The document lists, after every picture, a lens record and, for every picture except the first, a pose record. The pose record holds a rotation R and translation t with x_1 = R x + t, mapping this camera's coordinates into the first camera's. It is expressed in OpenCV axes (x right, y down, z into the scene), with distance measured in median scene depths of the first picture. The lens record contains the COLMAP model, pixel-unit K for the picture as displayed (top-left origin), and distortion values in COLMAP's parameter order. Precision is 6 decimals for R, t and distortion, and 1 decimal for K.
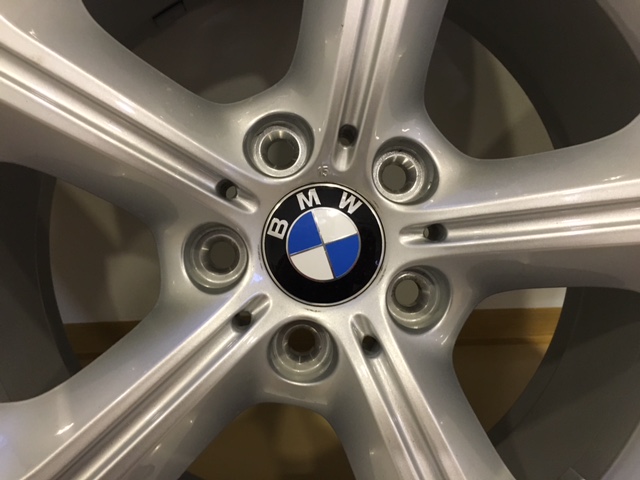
lens RADIAL K [[540.7, 0, 320.7], [0, 540.7, 239.5], [0, 0, 1]] dist [-0.006981, -0.002106]
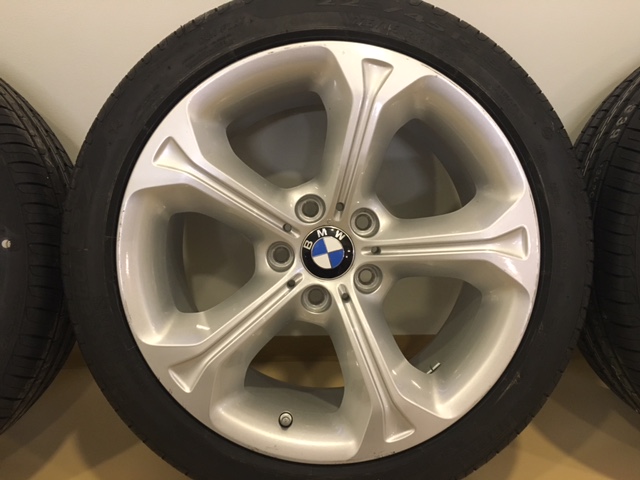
lens RADIAL K [[540.7, 0, 318.7], [0, 540.7, 240.6], [0, 0, 1]] dist [-0.006981, -0.002106]
pose [[0.998756, 0.048046, -0.013313, -0.004345], [-0.048169, 0.998798, -0.009034, -0.020938], [0.012863, 0.009664, 0.999871, -1.286475]]
